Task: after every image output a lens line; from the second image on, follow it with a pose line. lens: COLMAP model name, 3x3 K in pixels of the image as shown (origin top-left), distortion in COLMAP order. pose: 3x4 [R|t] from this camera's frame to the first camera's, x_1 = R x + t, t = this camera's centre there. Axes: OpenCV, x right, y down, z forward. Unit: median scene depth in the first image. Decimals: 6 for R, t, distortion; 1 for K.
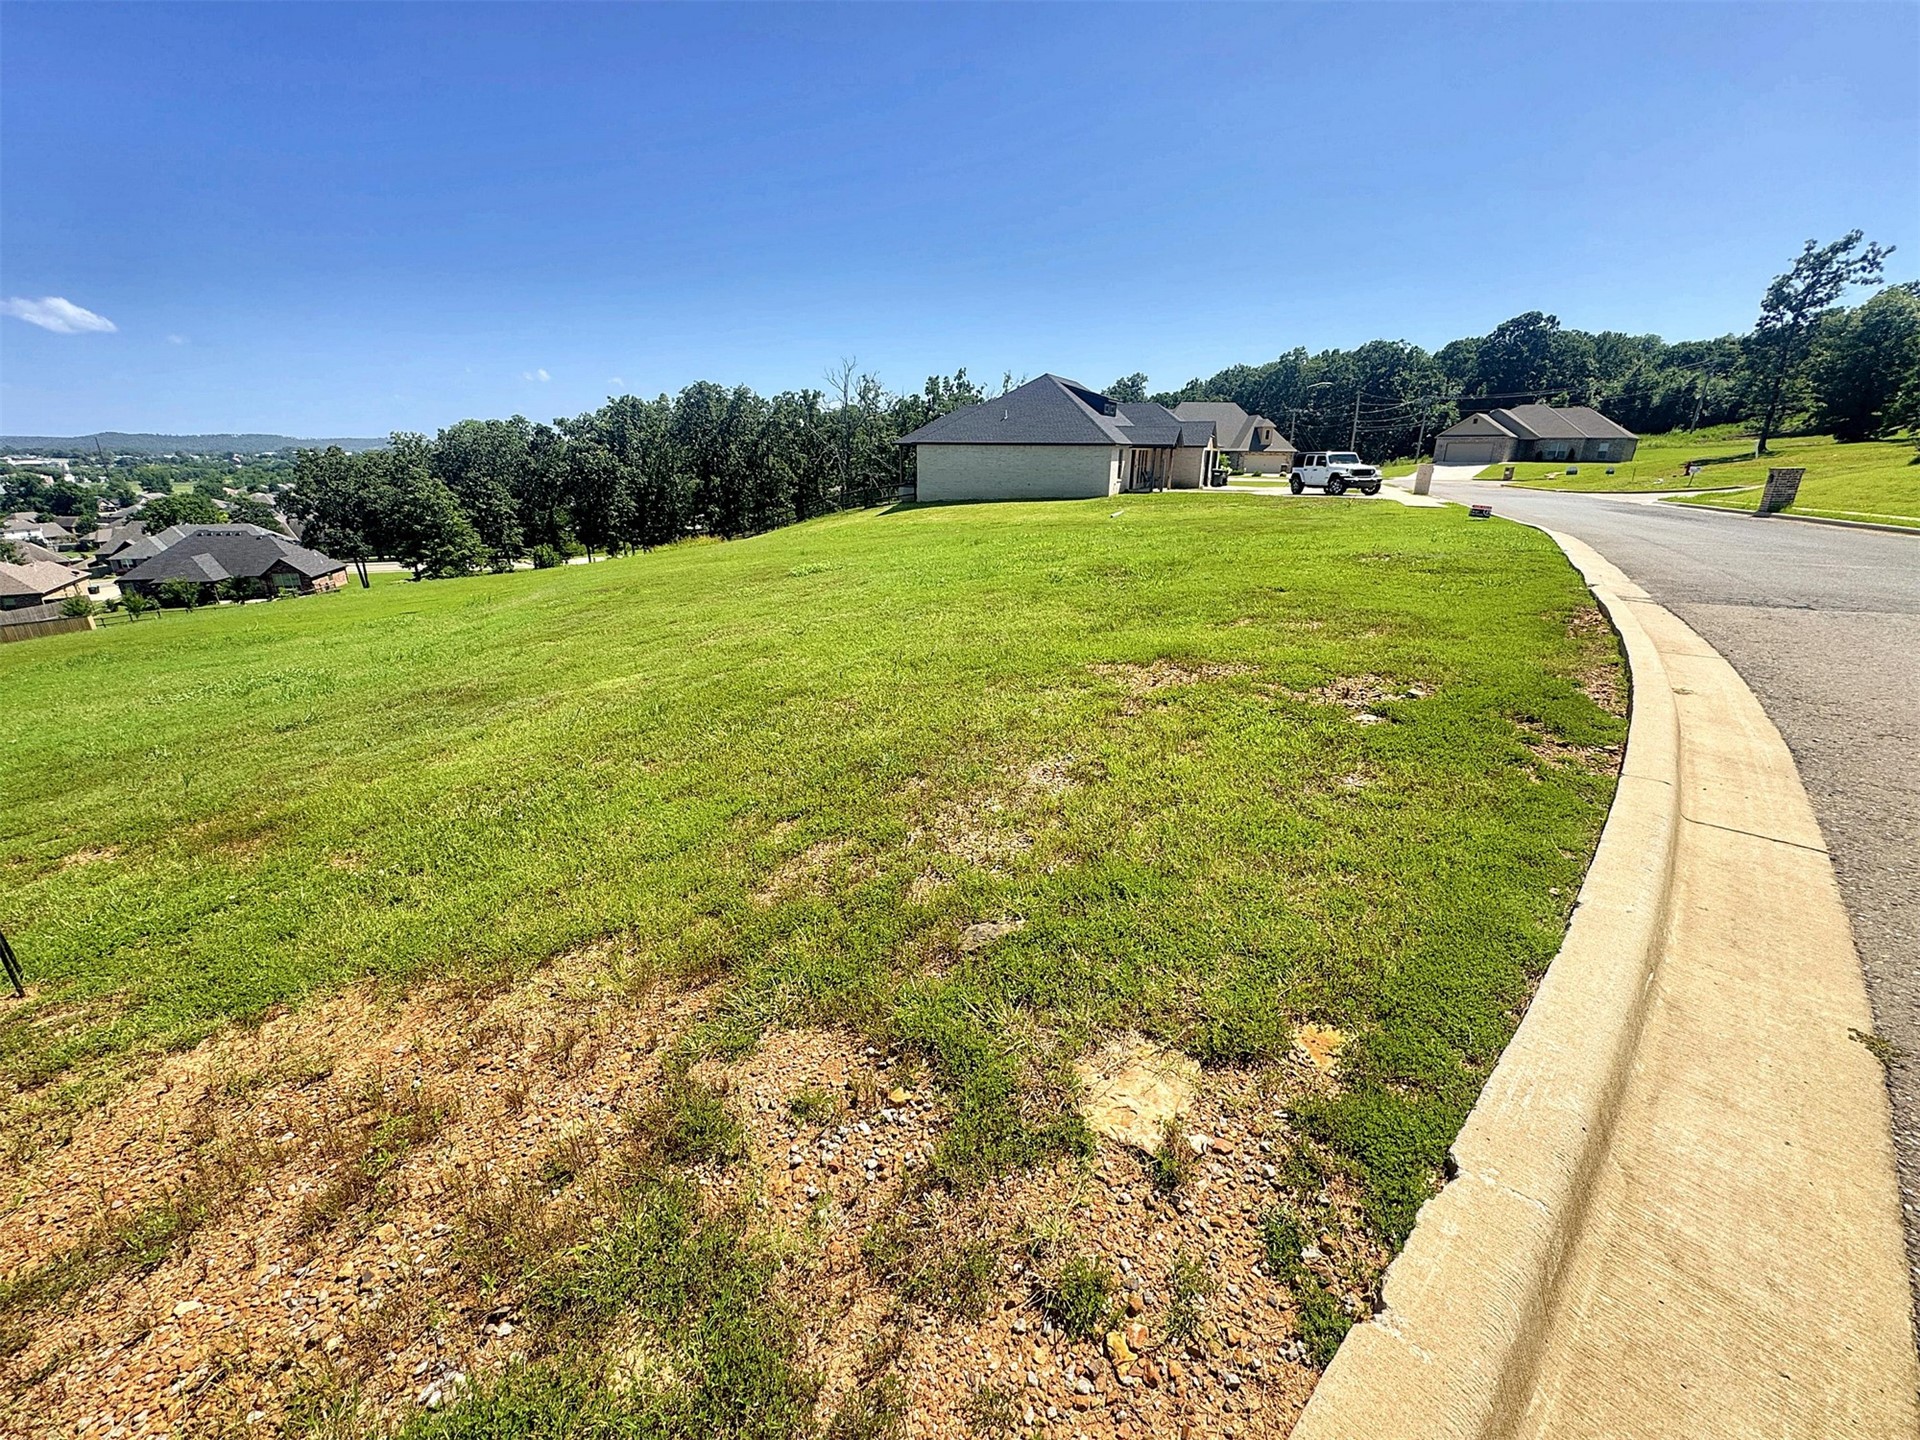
lens RADIAL K [[762.4, 0, 963.5], [0, 762.4, 710.2], [0, 0, 1]] dist [-0.002143, 0.000382]
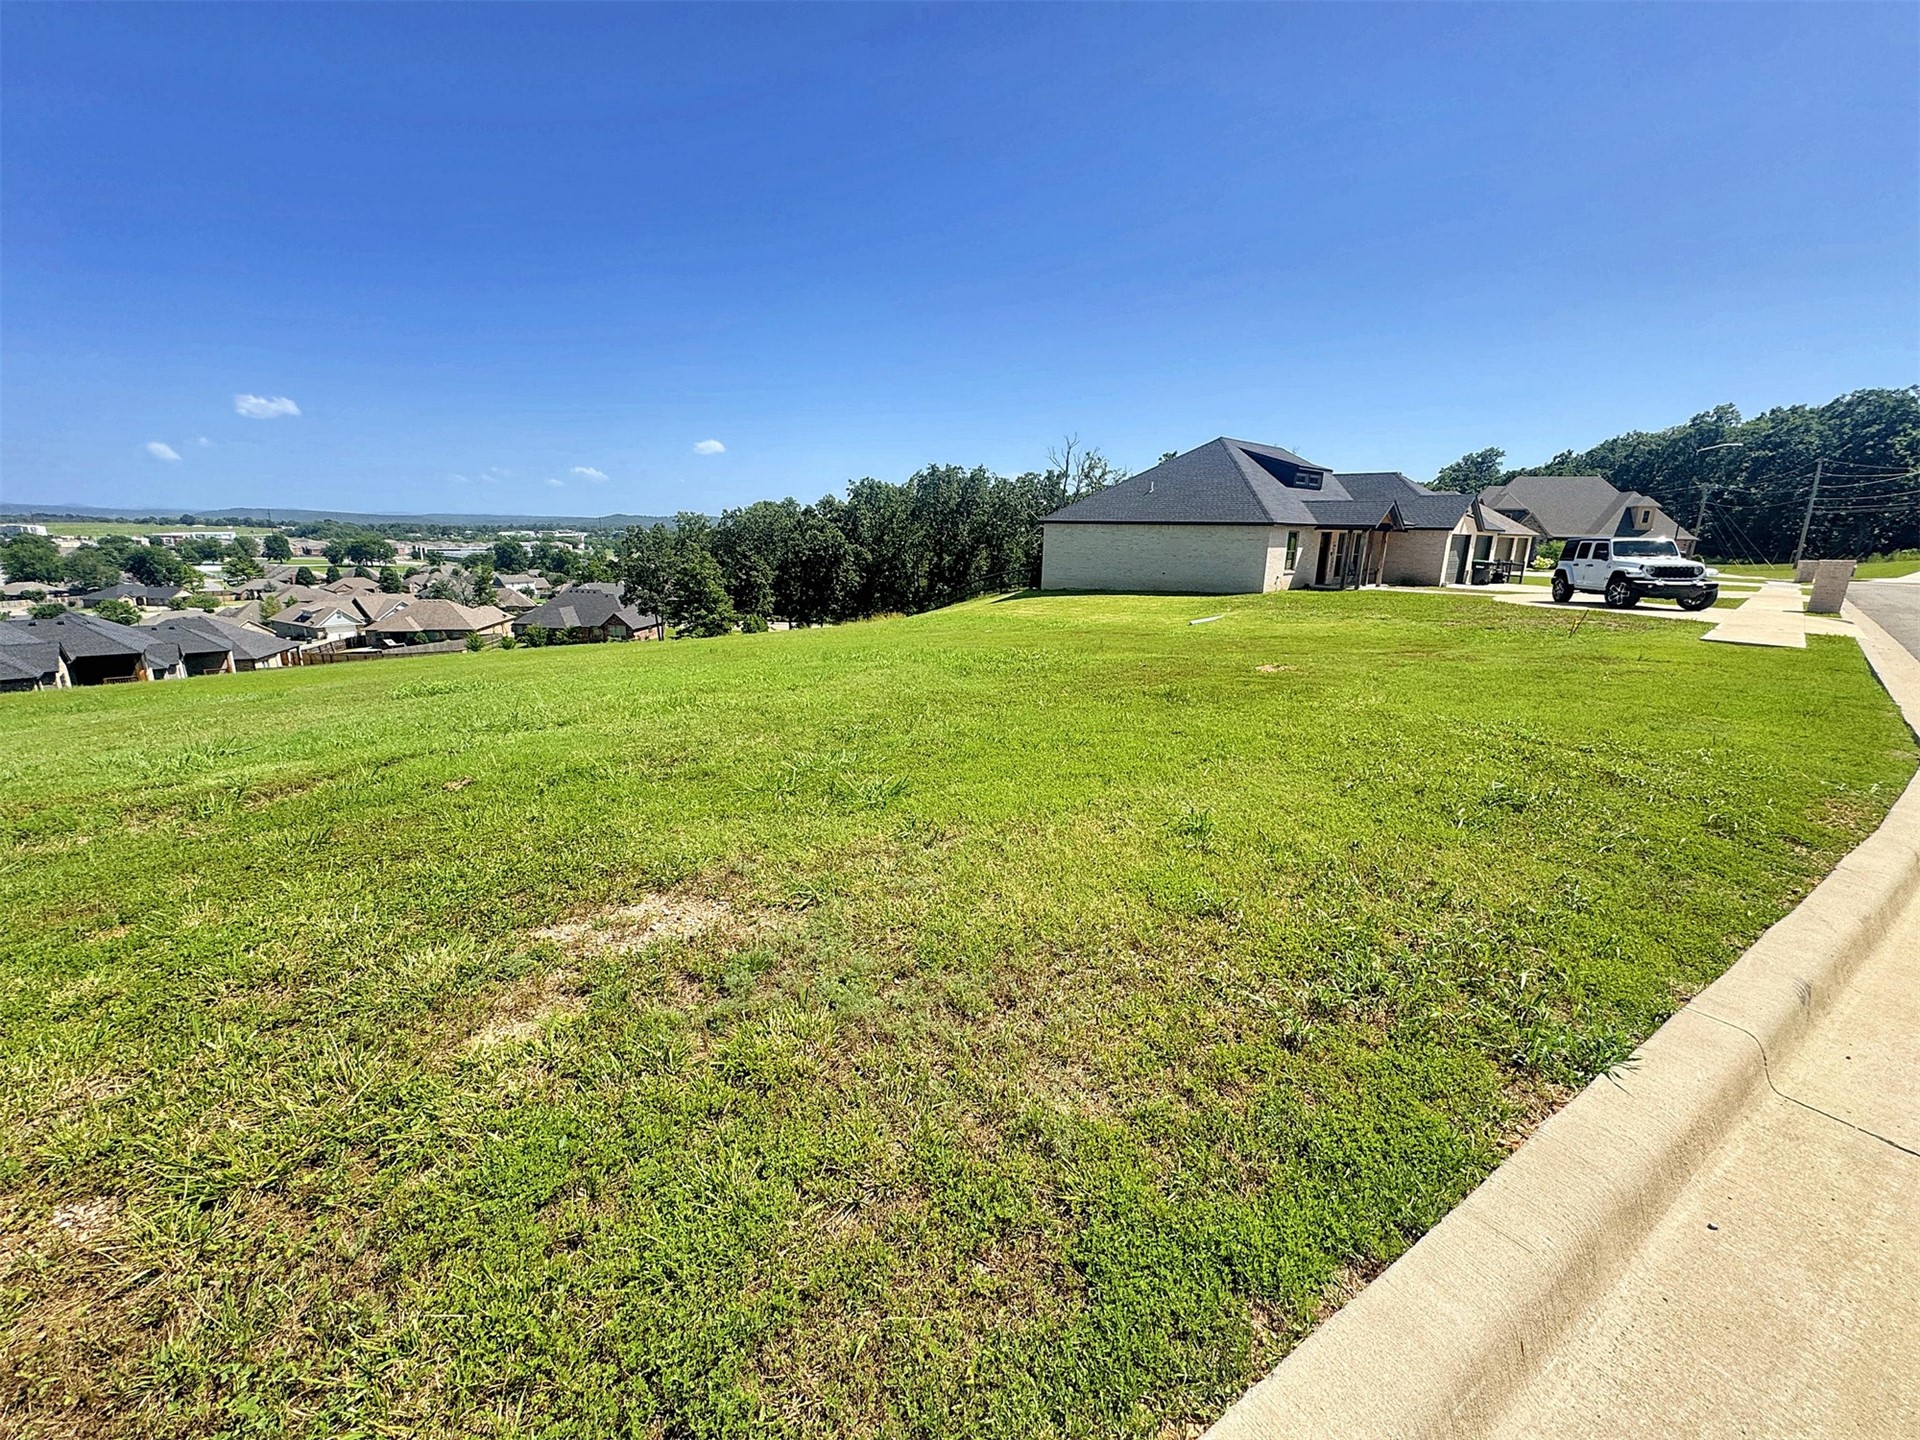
lens RADIAL K [[762.4, 0, 958.8], [0, 762.4, 710.9], [0, 0, 1]] dist [-0.002143, 0.000382]
pose [[0.919919, 0.099102, -0.379379, 0.096867], [-0.136029, 0.988105, -0.071728, -0.035206], [0.367758, 0.117591, 0.922457, 0.106390]]
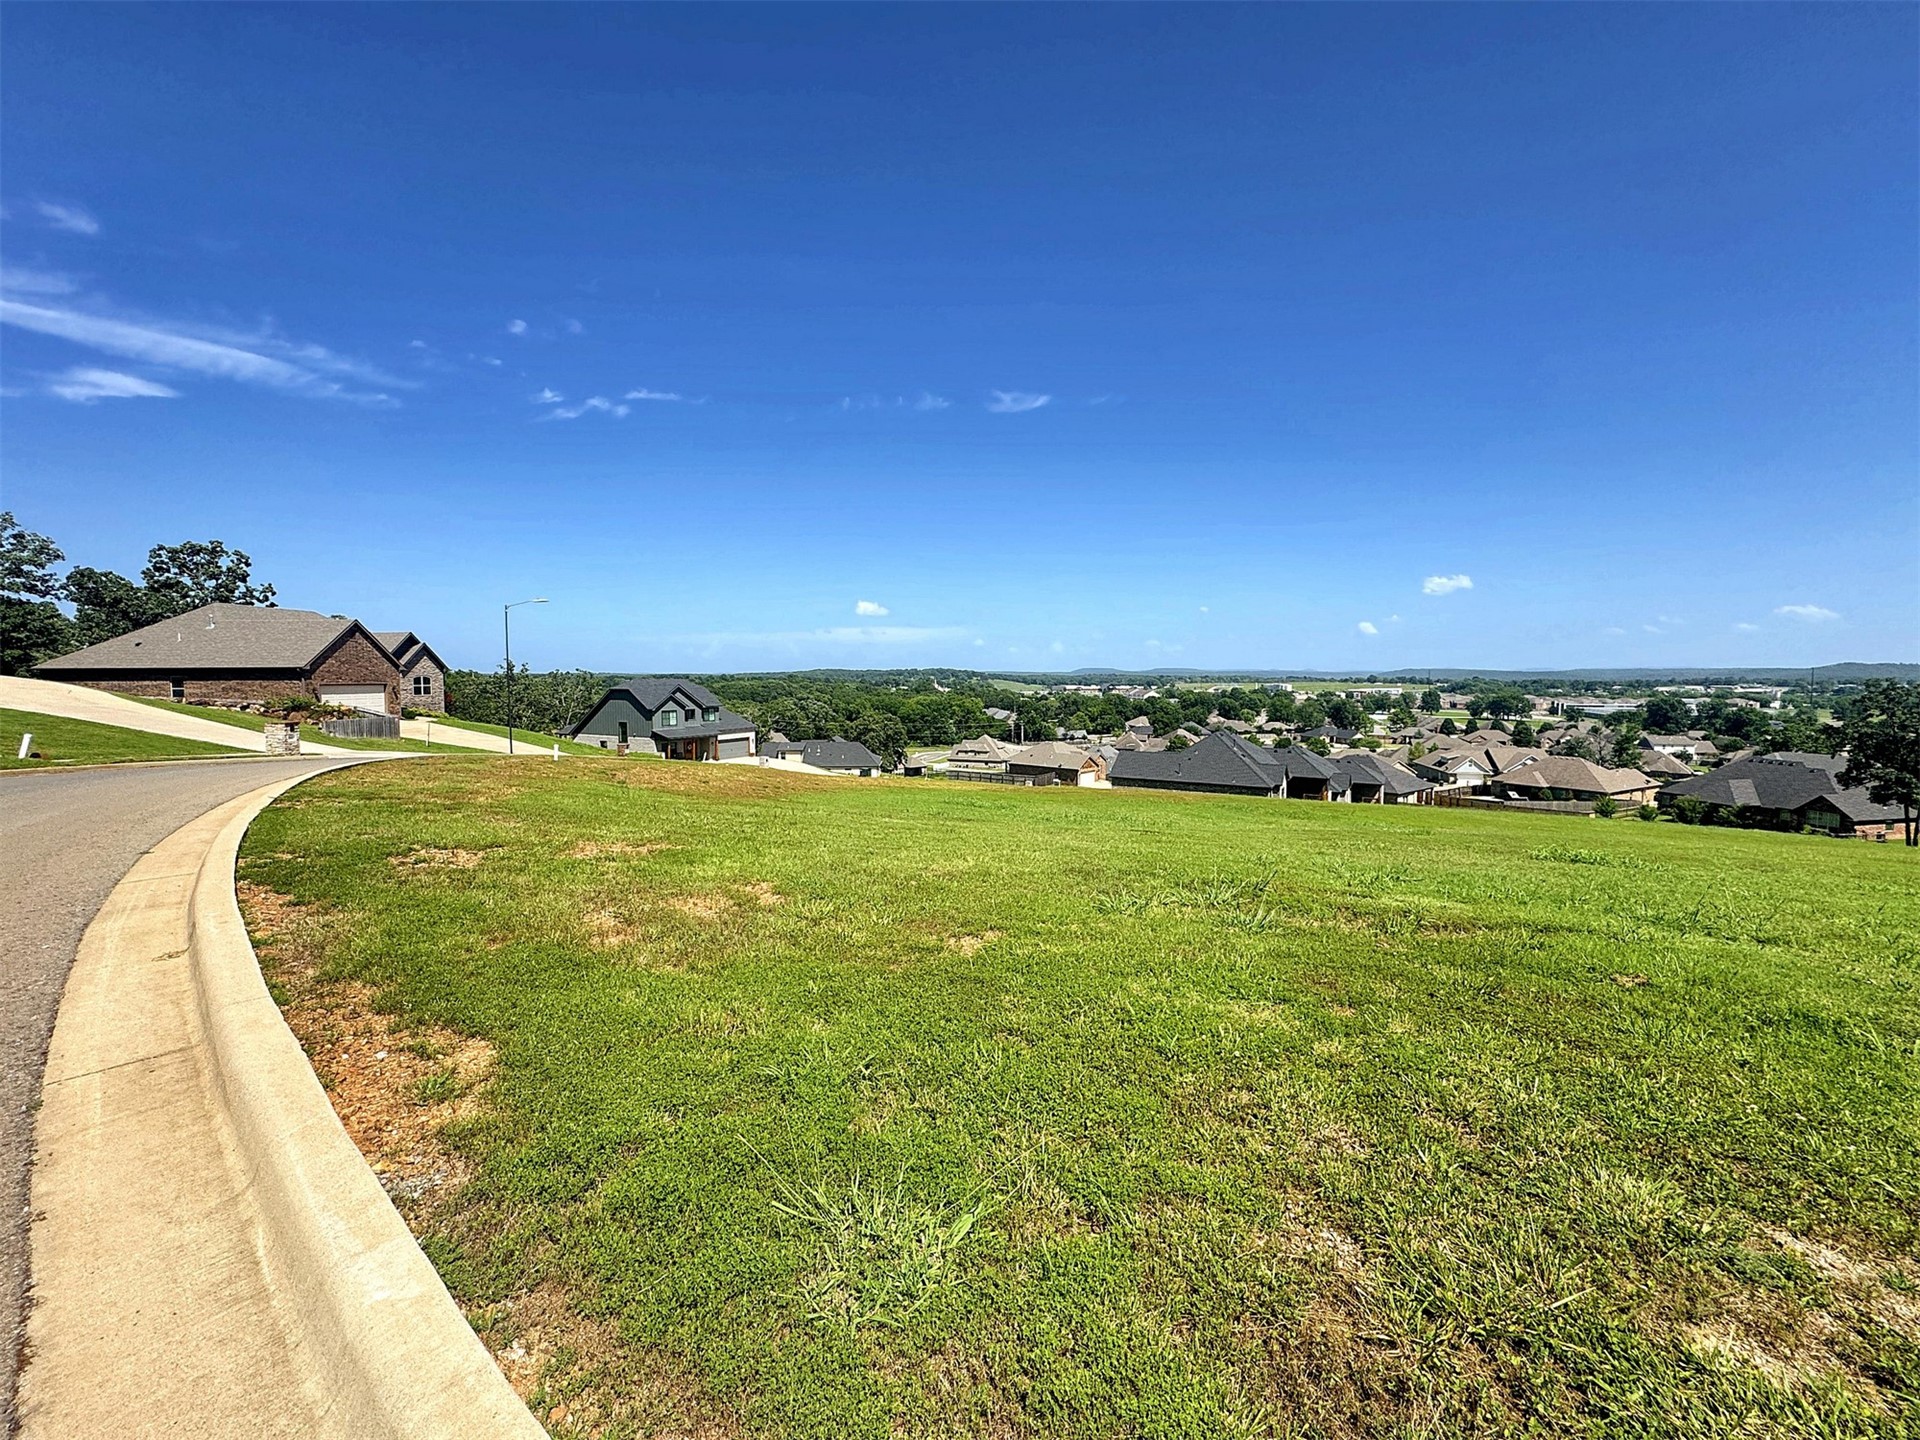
lens RADIAL K [[762.4, 0, 963.9], [0, 762.4, 720.1], [0, 0, 1]] dist [-0.002143, 0.000382]
pose [[-0.099868, 0.048935, -0.993797, 0.094957], [-0.318387, 0.944704, 0.078513, -0.034970], [0.942686, 0.324253, -0.078766, 0.101922]]
